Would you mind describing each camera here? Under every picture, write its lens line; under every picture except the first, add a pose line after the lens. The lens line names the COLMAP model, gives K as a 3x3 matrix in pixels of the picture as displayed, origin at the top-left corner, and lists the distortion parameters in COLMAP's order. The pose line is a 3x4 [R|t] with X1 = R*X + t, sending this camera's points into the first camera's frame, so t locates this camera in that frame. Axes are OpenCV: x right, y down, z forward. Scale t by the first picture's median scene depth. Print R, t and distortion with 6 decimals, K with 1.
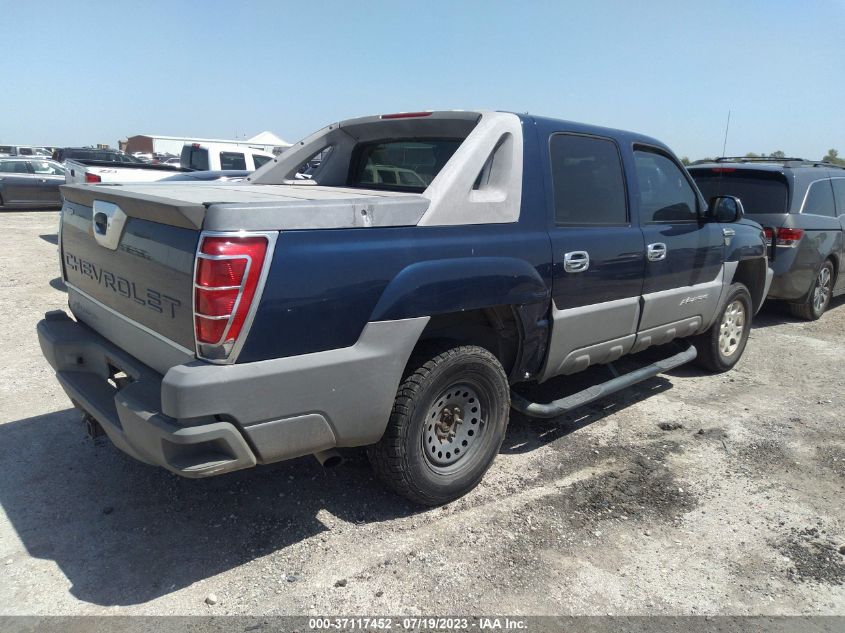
lens RADIAL K [[684.9, 0, 422.5], [0, 684.9, 316.5], [0, 0, 1]] dist [0.007458, 0.000187]
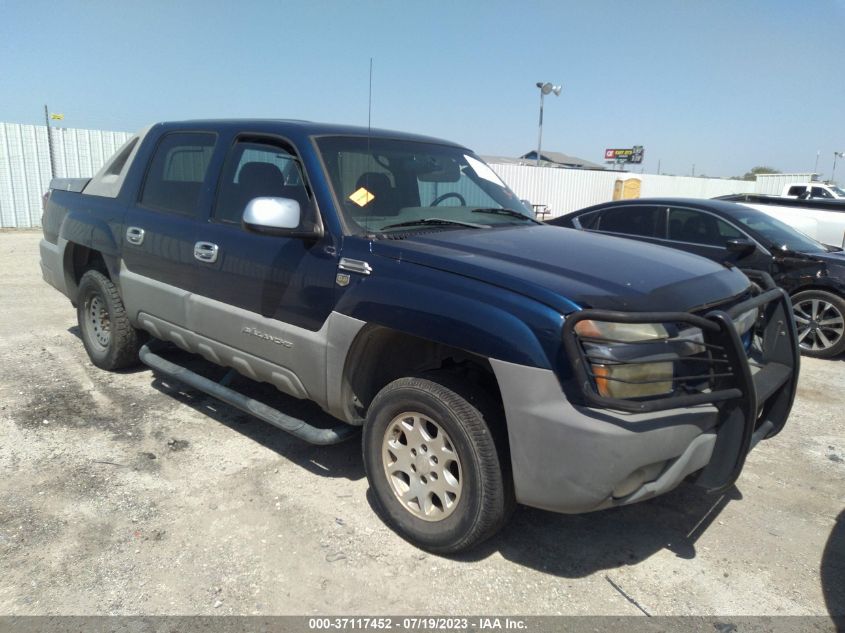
lens RADIAL K [[630.1, 0, 422.7], [0, 630.1, 321.9], [0, 0, 1]] dist [0.085462, -0.144237]
pose [[0.036291, 0.163762, -0.985832, 1.228971], [-0.280185, 0.948584, 0.147260, -0.215338], [0.959260, 0.270871, 0.080308, 1.262683]]
